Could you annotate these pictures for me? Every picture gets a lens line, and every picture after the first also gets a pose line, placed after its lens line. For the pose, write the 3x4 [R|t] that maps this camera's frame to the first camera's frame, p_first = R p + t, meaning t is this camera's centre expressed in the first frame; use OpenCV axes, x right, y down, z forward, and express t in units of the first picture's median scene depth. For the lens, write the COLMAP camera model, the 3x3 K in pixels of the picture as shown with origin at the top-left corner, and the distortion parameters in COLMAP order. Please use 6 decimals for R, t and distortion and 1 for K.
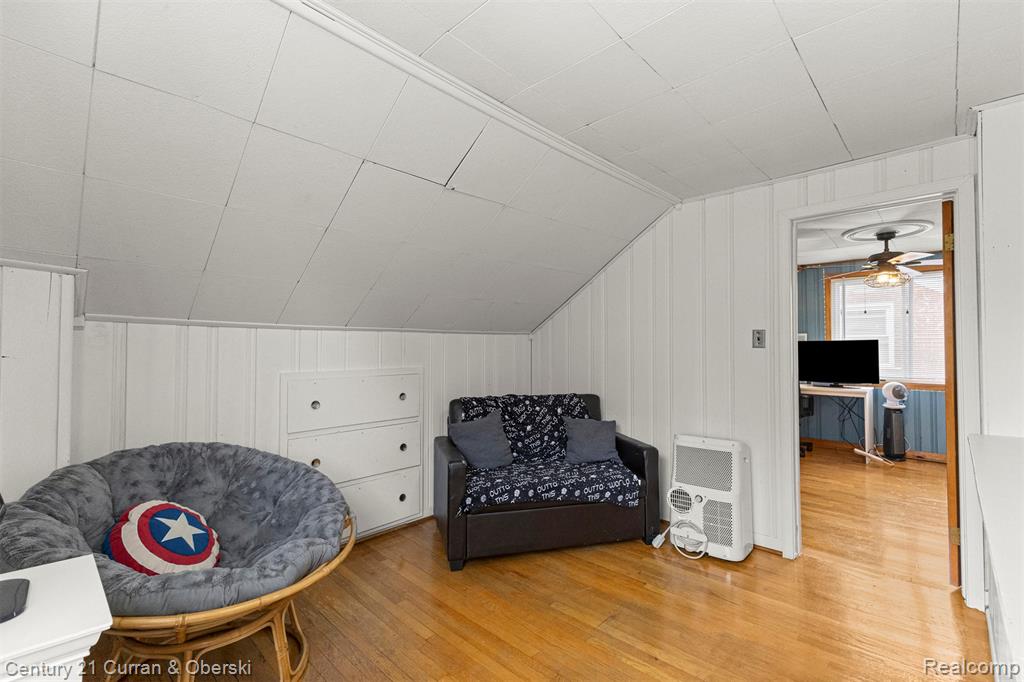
lens RADIAL K [[455.7, 0, 516.5], [0, 455.7, 340.5], [0, 0, 1]] dist [-0.001218, -0.000104]
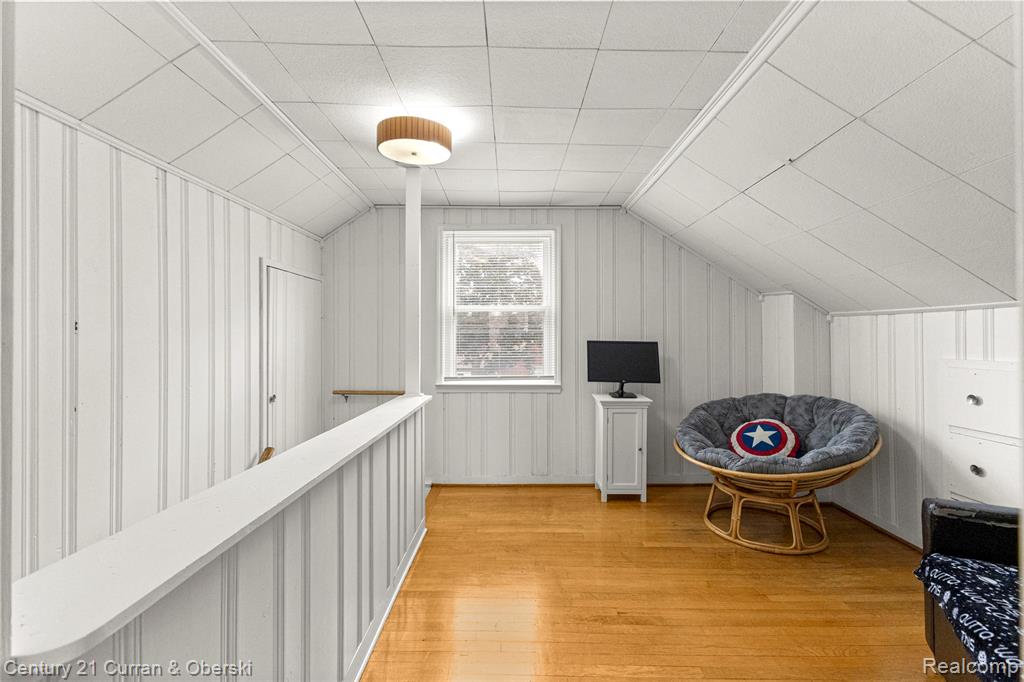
lens RADIAL K [[455.7, 0, 513.7], [0, 455.7, 335.6], [0, 0, 1]] dist [-0.001218, -0.000104]
pose [[-0.715433, -0.000163, -0.698681, 0.867172], [0.014922, 0.999768, -0.015512, 0.028276], [0.698522, -0.021523, -0.715265, 1.183111]]
